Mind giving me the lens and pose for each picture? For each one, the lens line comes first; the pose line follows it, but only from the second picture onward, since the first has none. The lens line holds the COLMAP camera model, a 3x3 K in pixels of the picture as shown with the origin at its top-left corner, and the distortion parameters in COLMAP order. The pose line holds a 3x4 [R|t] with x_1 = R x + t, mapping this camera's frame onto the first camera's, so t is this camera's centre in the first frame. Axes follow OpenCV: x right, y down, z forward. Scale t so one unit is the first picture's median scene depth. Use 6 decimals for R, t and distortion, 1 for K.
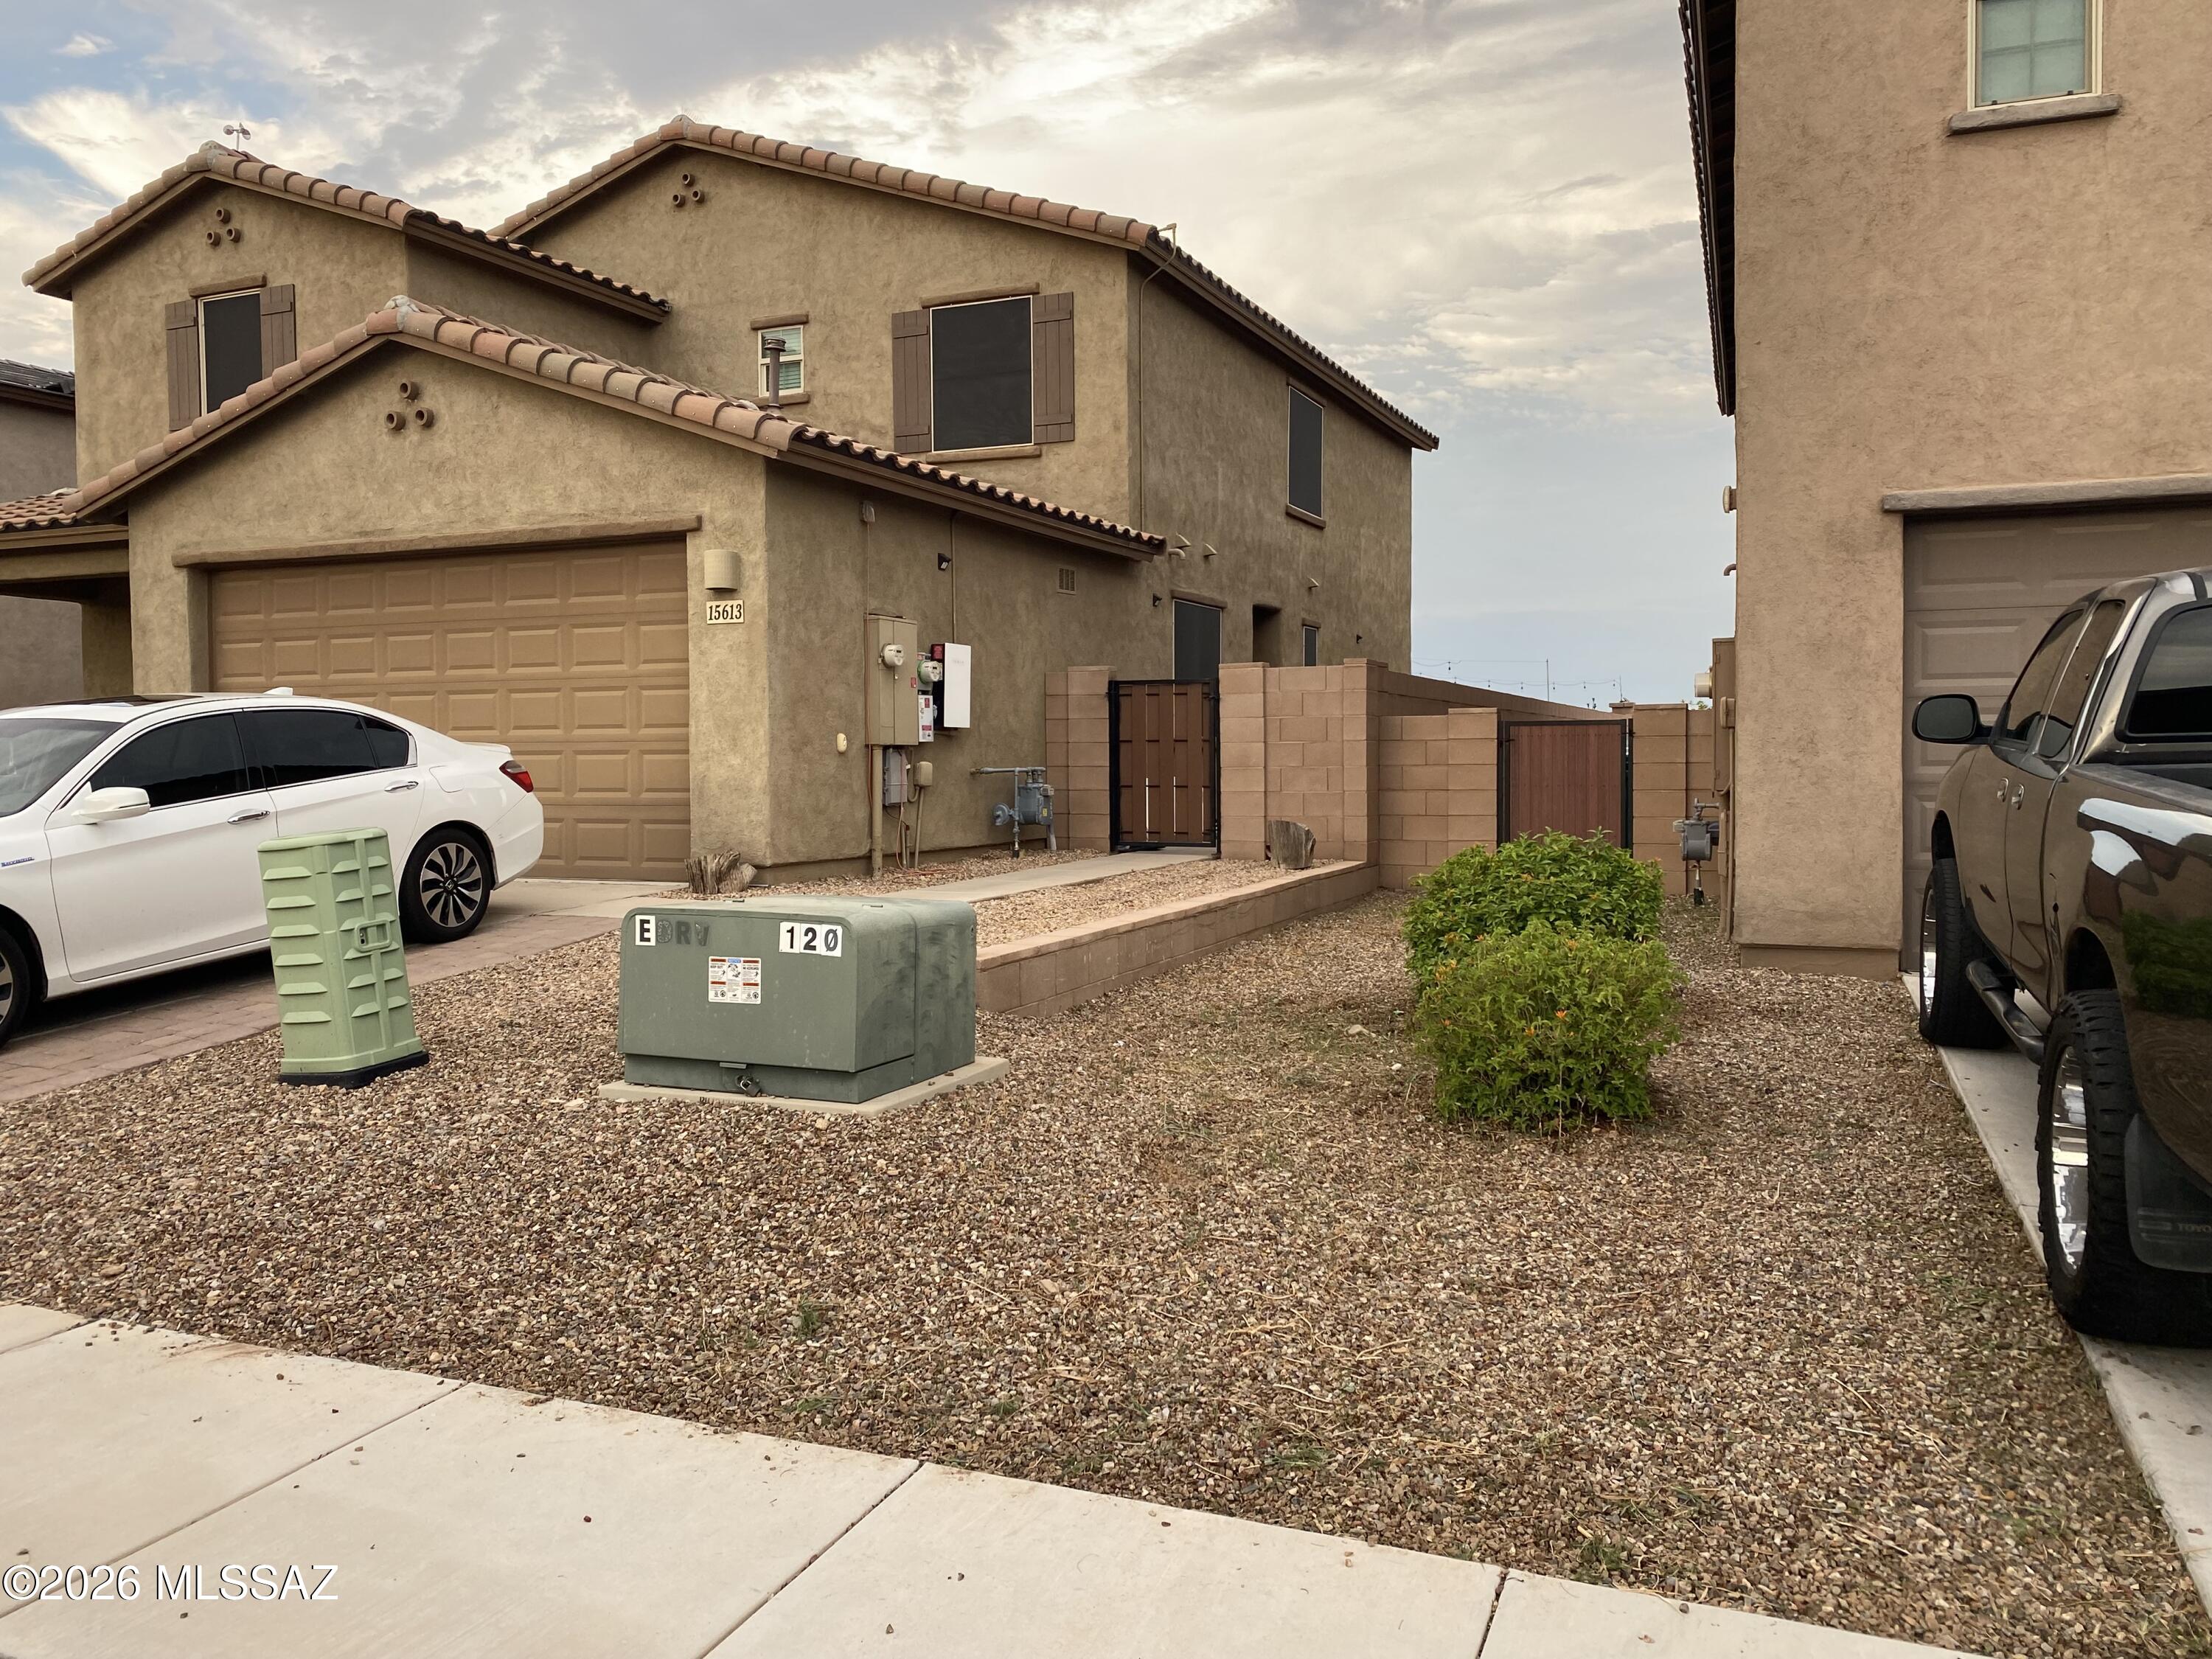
lens RADIAL K [[1692.9, 0, 1073.4], [0, 1692.9, 812.4], [0, 0, 1]] dist [0.032576, -0.032430]
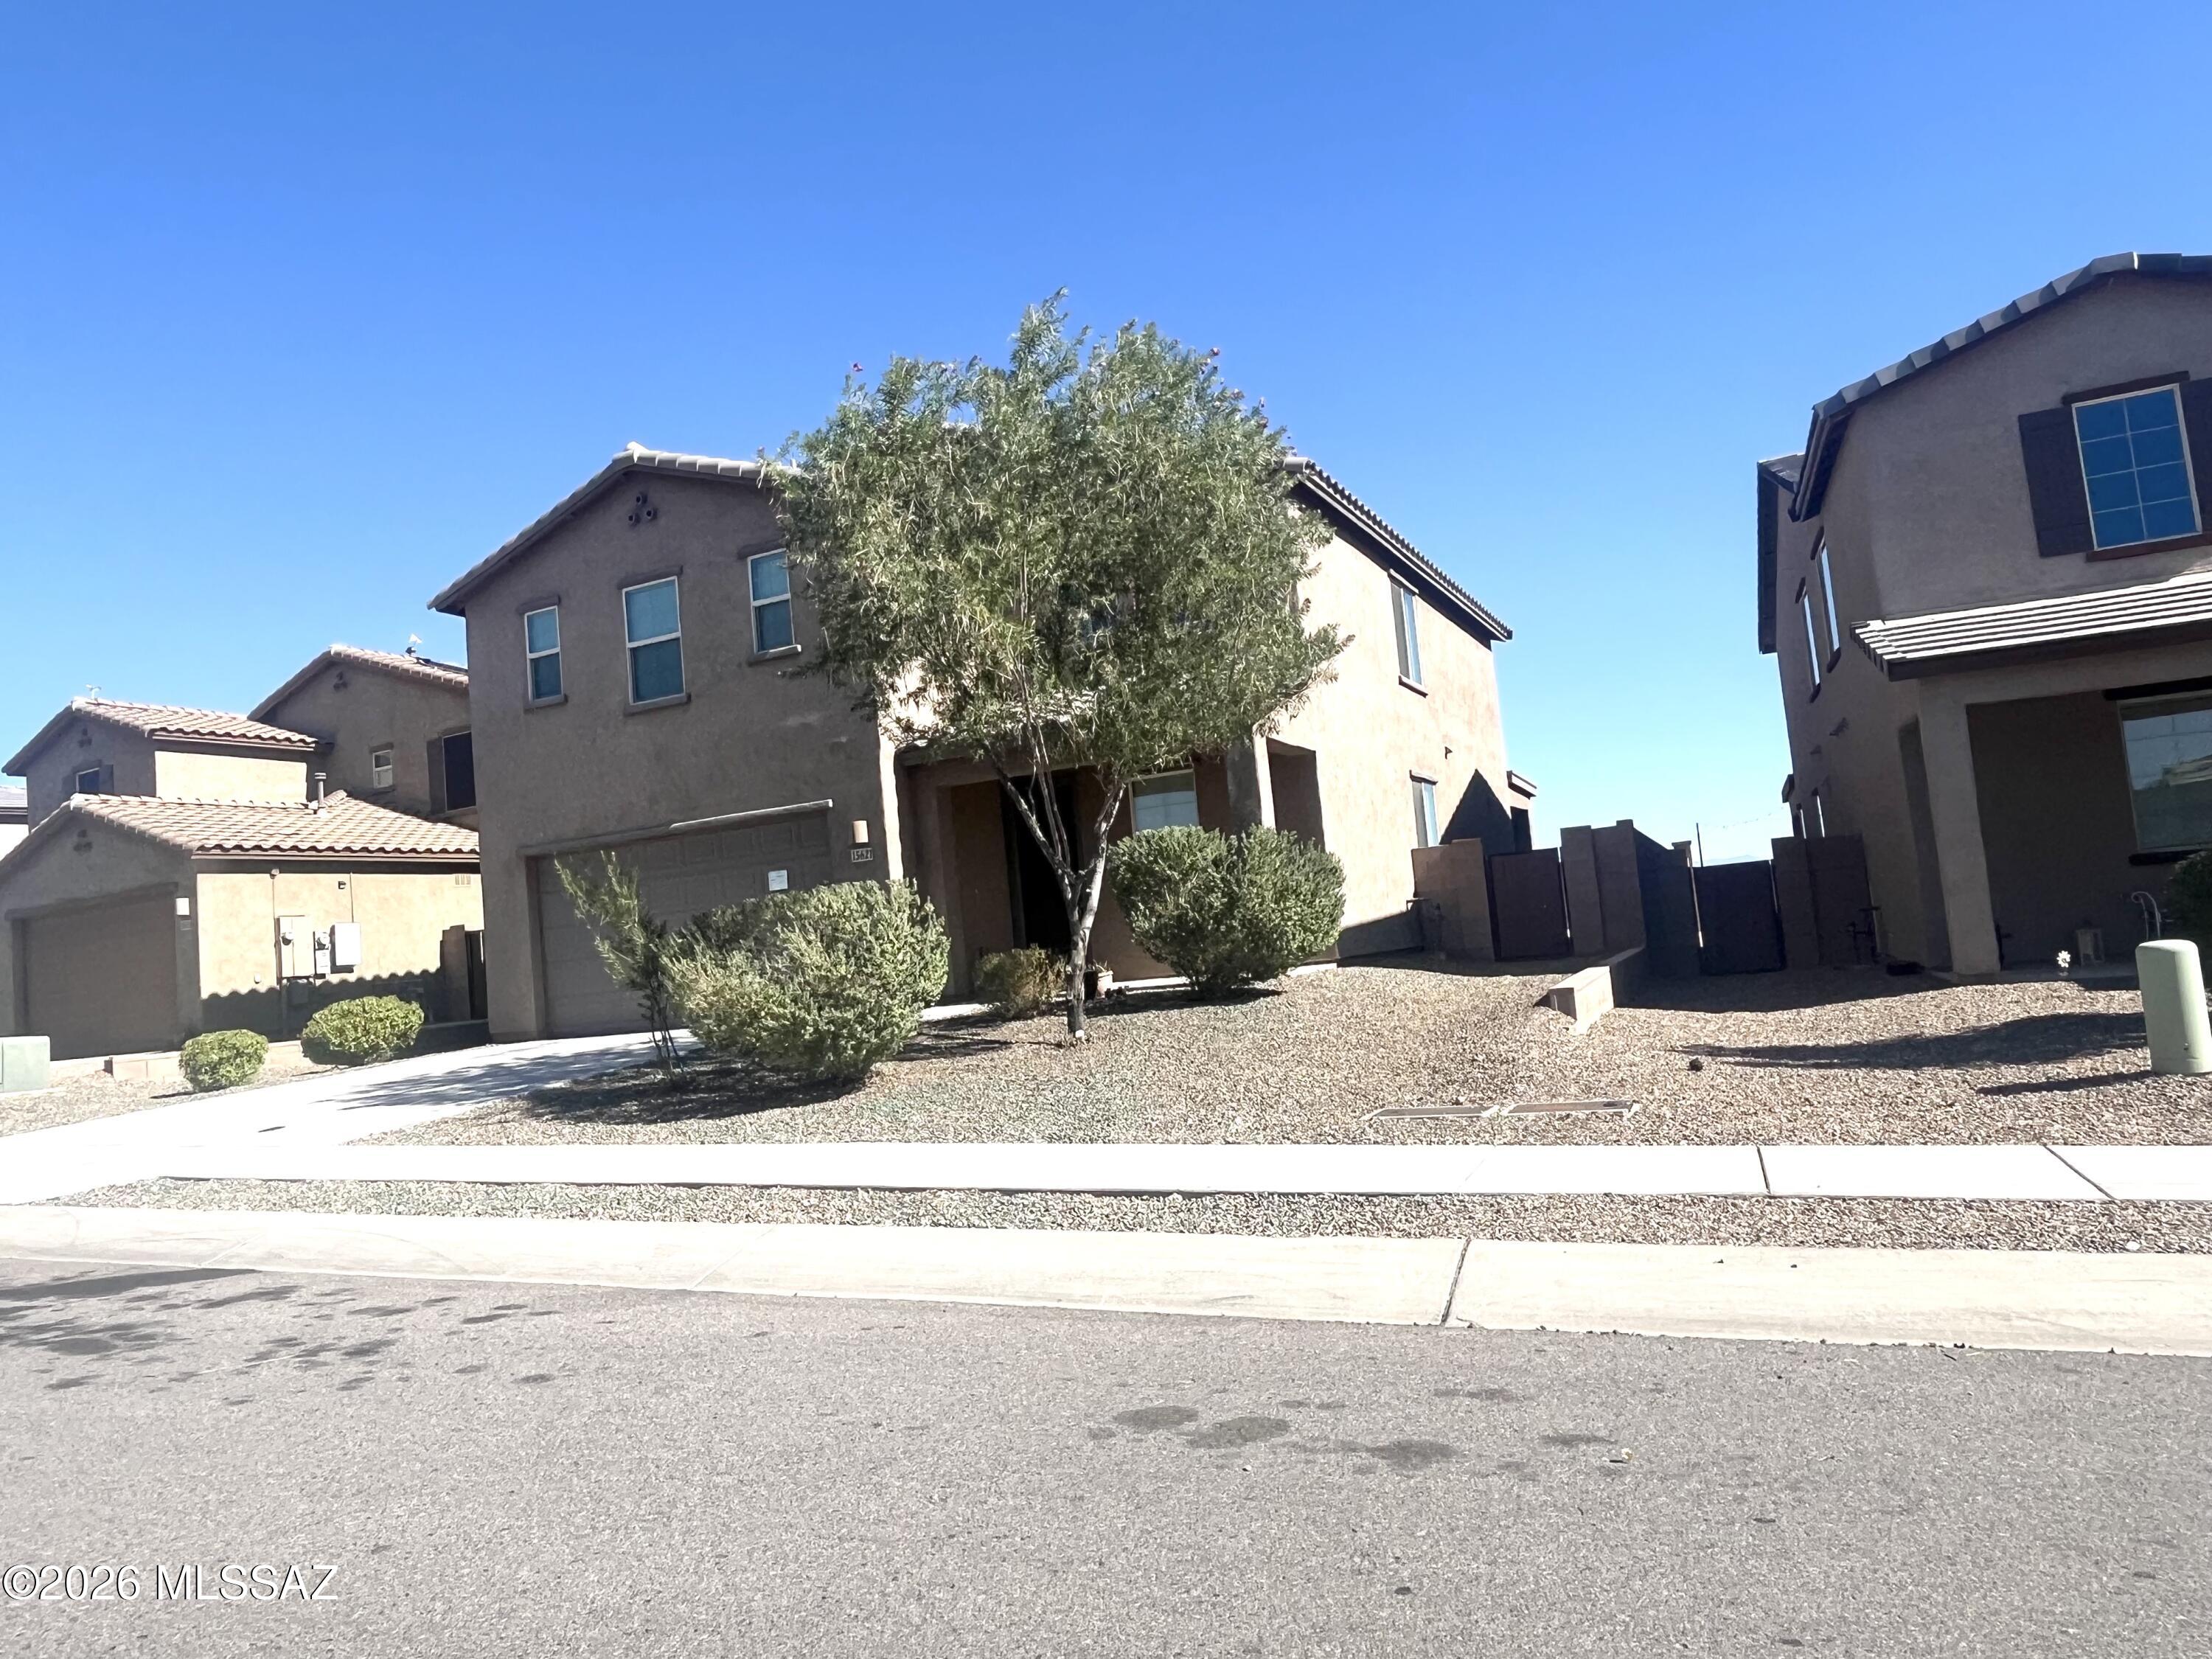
lens RADIAL K [[1402.9, 0, 1104.6], [0, 1402.9, 826.8], [0, 0, 1]] dist [0.003166, -0.000350]
pose [[0.993272, -0.097893, -0.061863, 1.472122], [0.091117, 0.990373, -0.104211, 0.076122], [0.071469, 0.097873, 0.992629, -1.009109]]
